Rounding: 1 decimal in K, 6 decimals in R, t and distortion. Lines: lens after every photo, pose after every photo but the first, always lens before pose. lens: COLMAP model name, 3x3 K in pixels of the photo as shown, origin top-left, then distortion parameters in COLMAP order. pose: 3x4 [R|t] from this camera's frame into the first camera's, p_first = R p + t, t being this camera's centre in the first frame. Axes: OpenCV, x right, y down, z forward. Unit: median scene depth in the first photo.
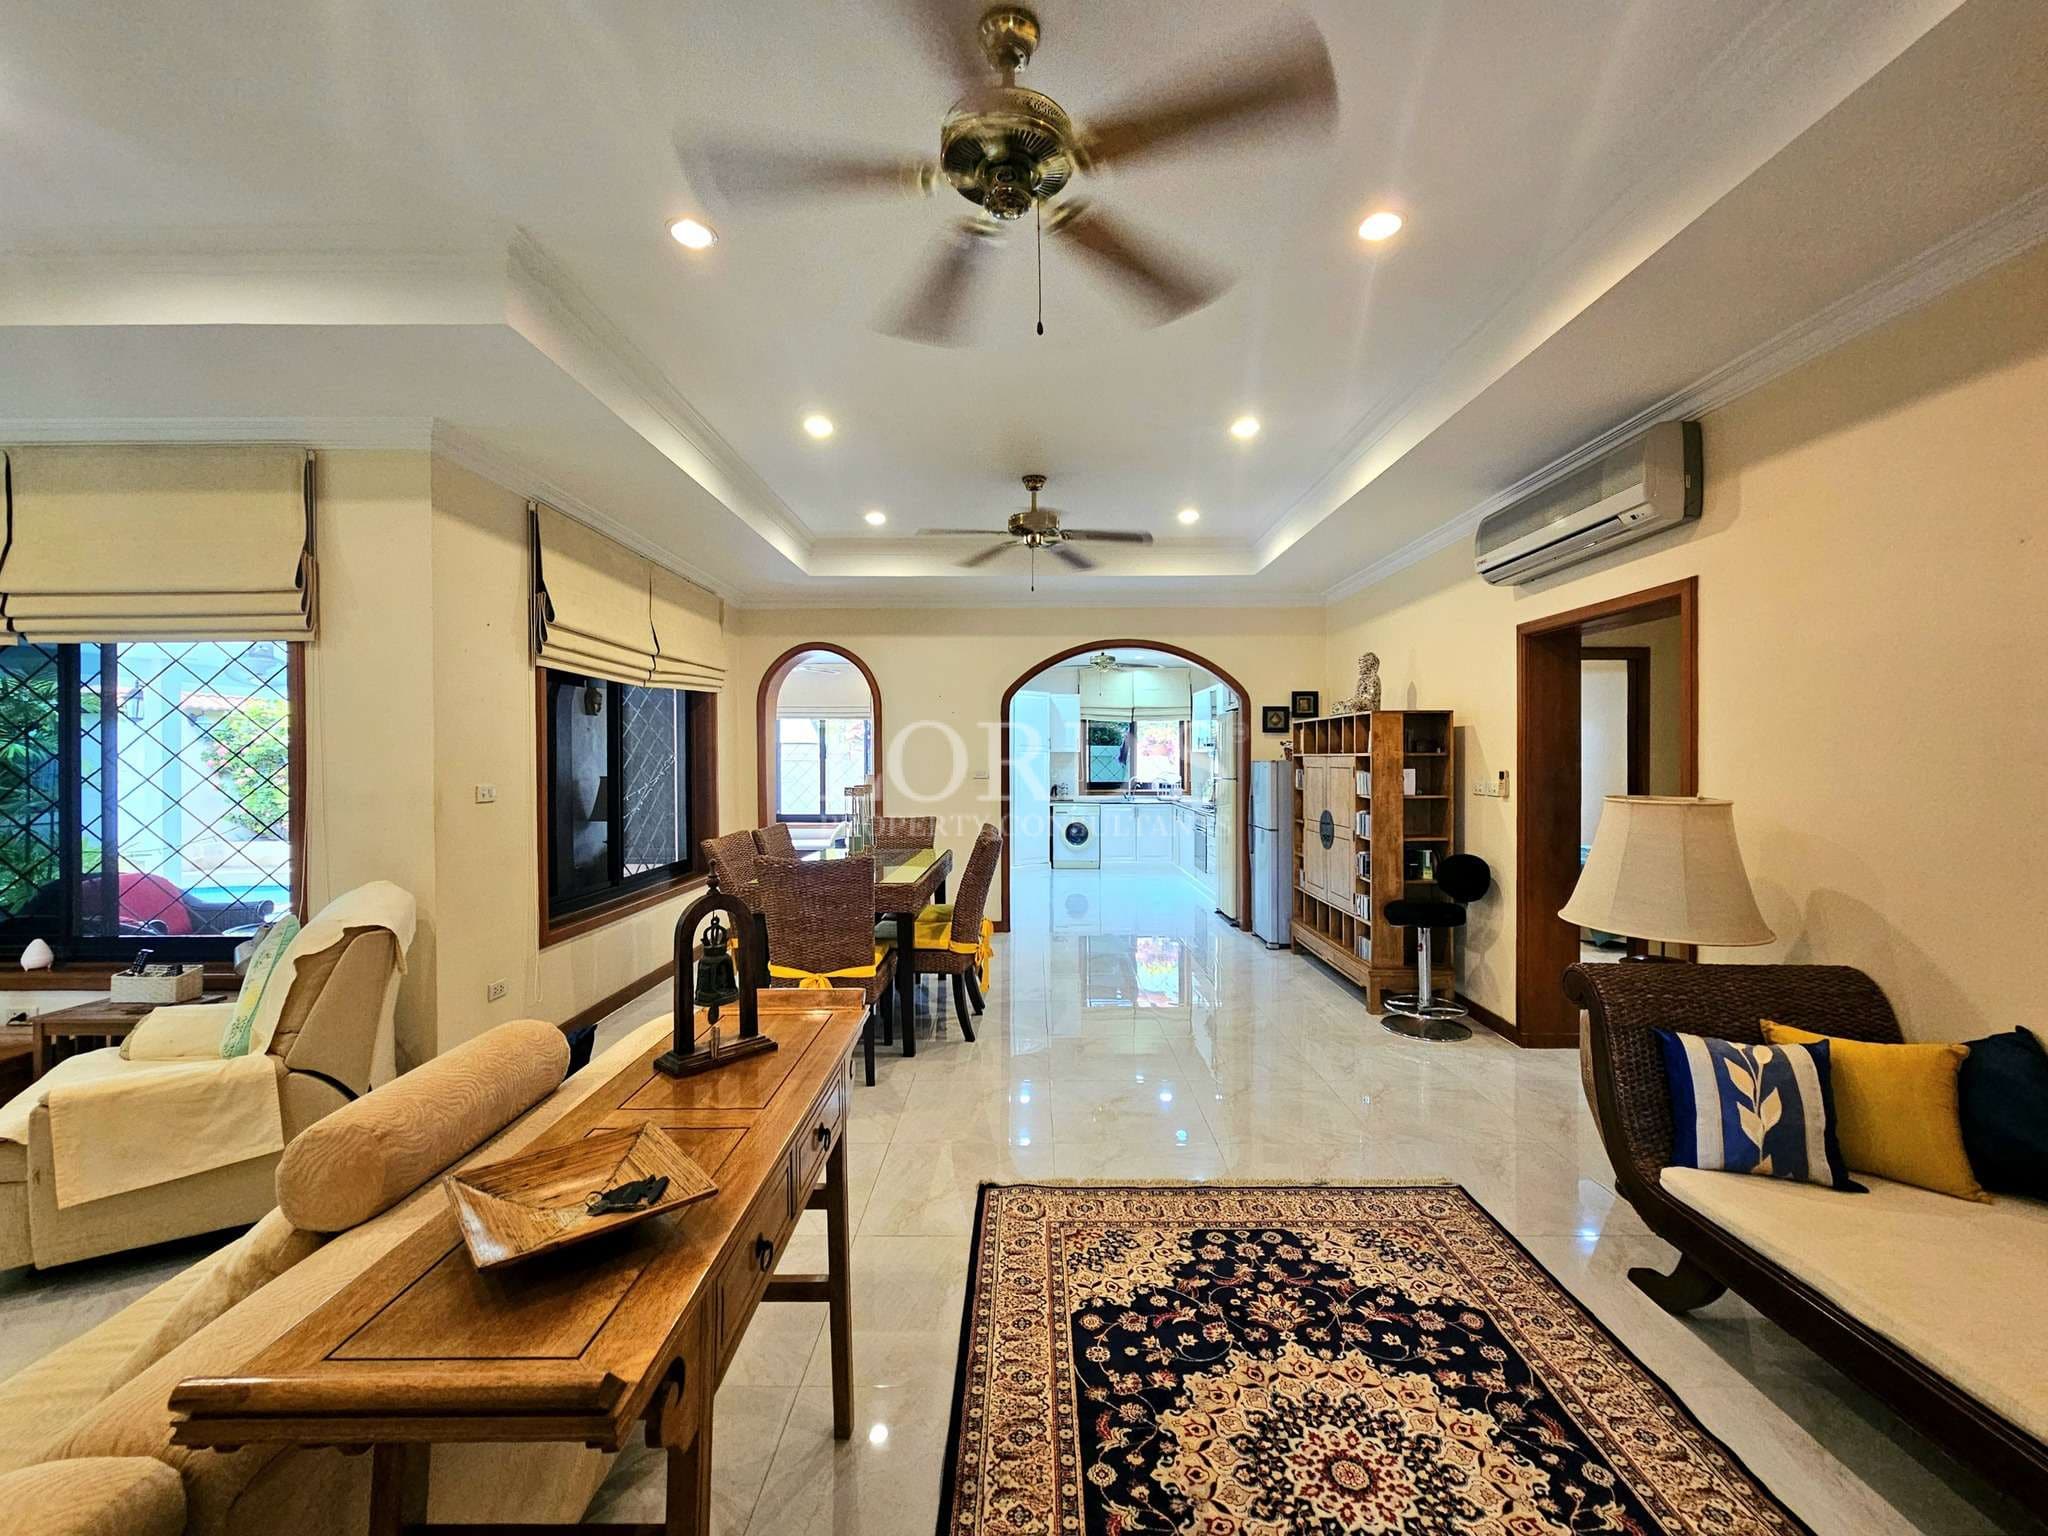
lens RADIAL K [[843.9, 0, 1031.9], [0, 843.9, 760.7], [0, 0, 1]] dist [-0.001665, -0.000238]
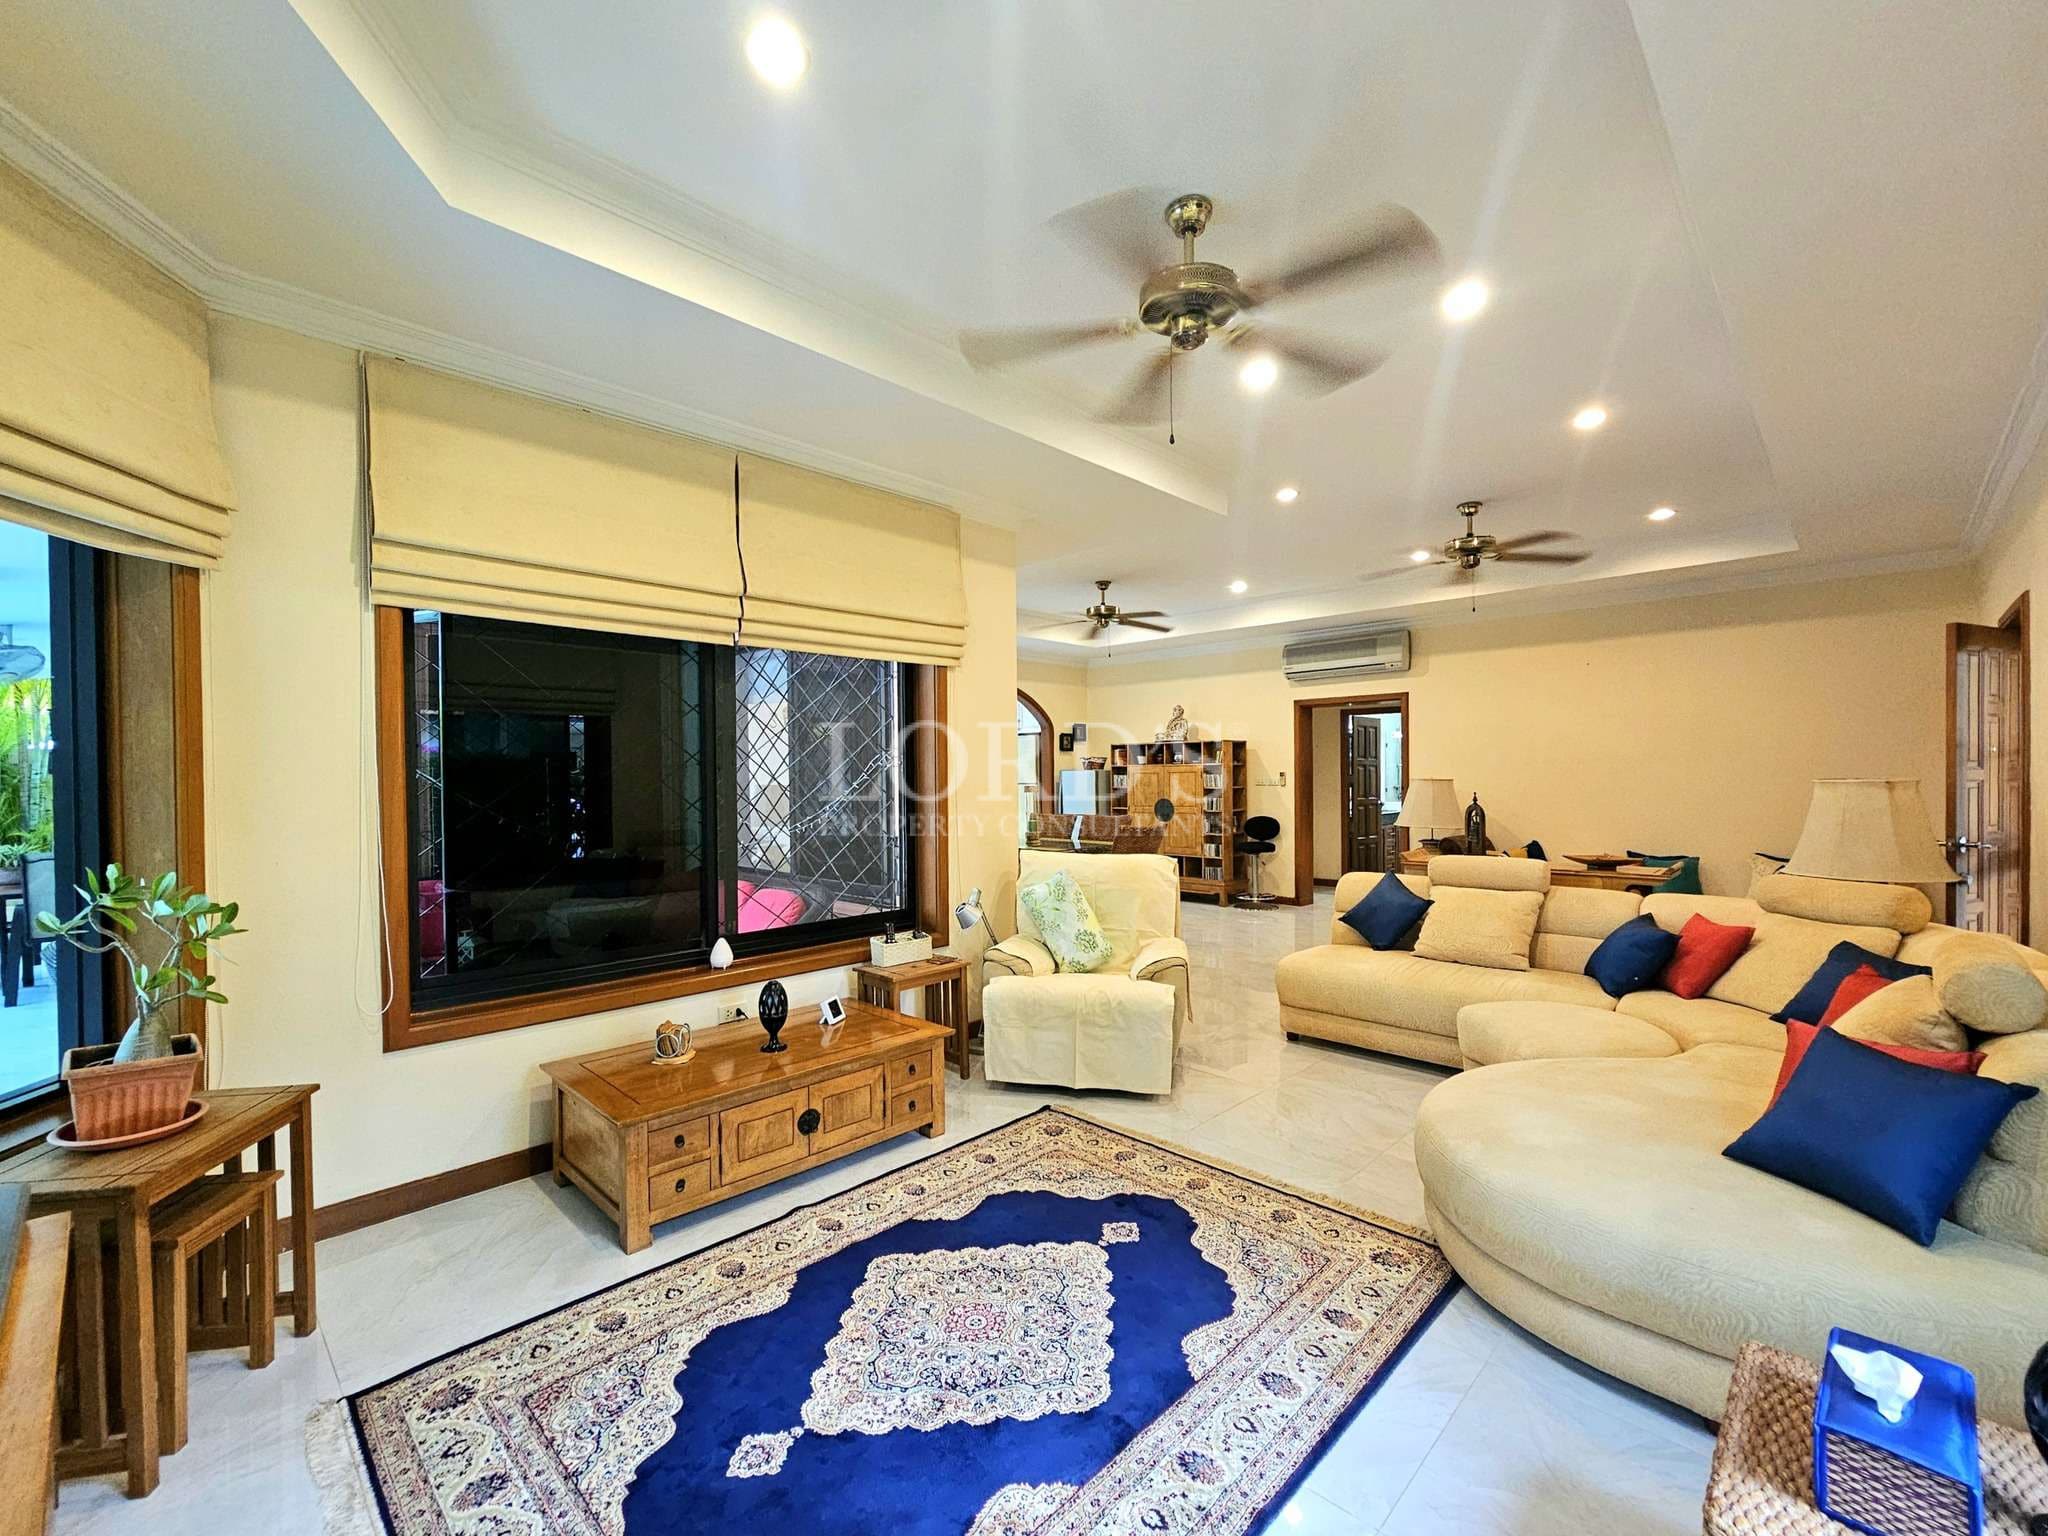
lens RADIAL K [[843.9, 0, 1031.6], [0, 843.9, 781.9], [0, 0, 1]] dist [-0.001665, -0.000238]
pose [[0.699361, -0.008203, 0.714722, -0.936426], [0.005725, 0.999966, 0.005875, 0.012555], [-0.714746, -0.000017, 0.699384, 0.020495]]
